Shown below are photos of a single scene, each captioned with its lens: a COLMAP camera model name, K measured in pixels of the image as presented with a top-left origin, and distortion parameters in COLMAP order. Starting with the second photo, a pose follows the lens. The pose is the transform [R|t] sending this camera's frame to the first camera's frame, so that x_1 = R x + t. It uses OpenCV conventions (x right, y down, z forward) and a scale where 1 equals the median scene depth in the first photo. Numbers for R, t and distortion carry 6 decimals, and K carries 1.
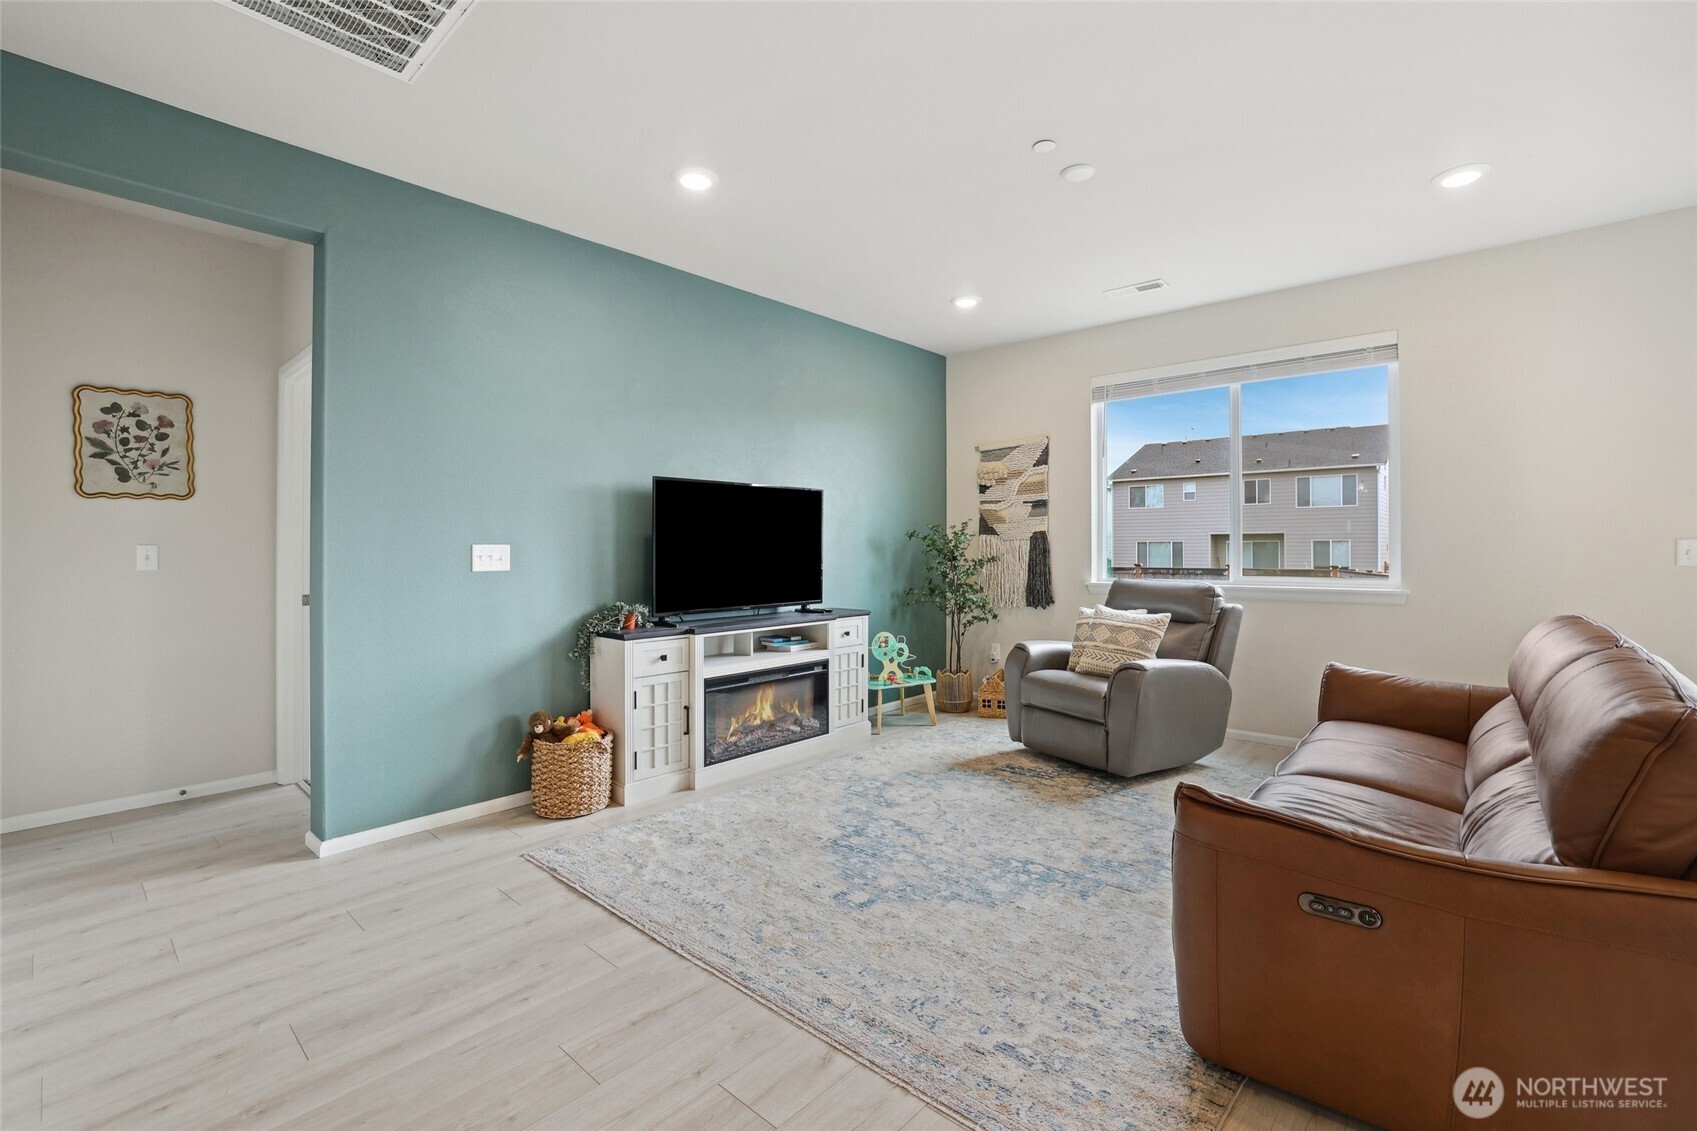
lens RADIAL K [[741.4, 0, 848.2], [0, 741.4, 555.8], [0, 0, 1]] dist [-0.028199, 0.000993]
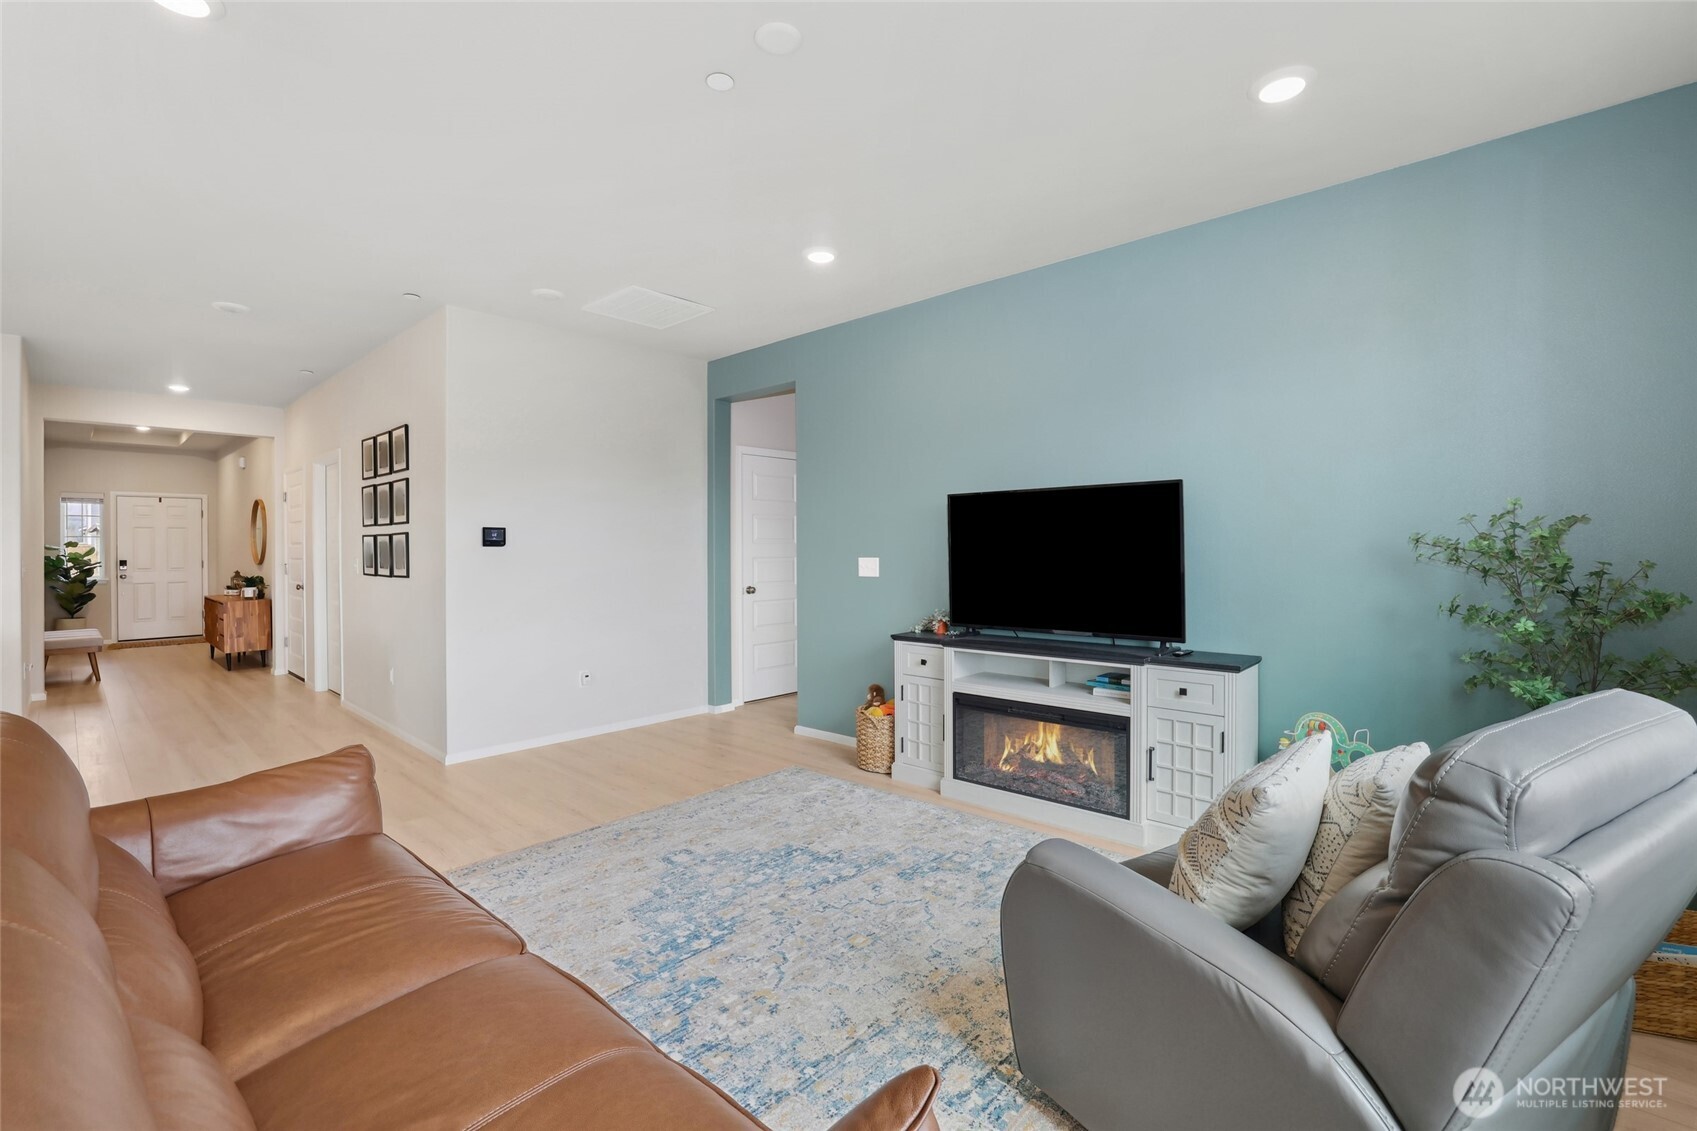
lens RADIAL K [[741.4, 0, 851.3], [0, 741.4, 557.2], [0, 0, 1]] dist [-0.028199, 0.000993]
pose [[-0.013000, 0.013514, -0.999824, 0.936028], [0.000459, 0.999909, 0.013509, -0.035779], [0.999915, -0.000283, -0.013005, 1.000797]]
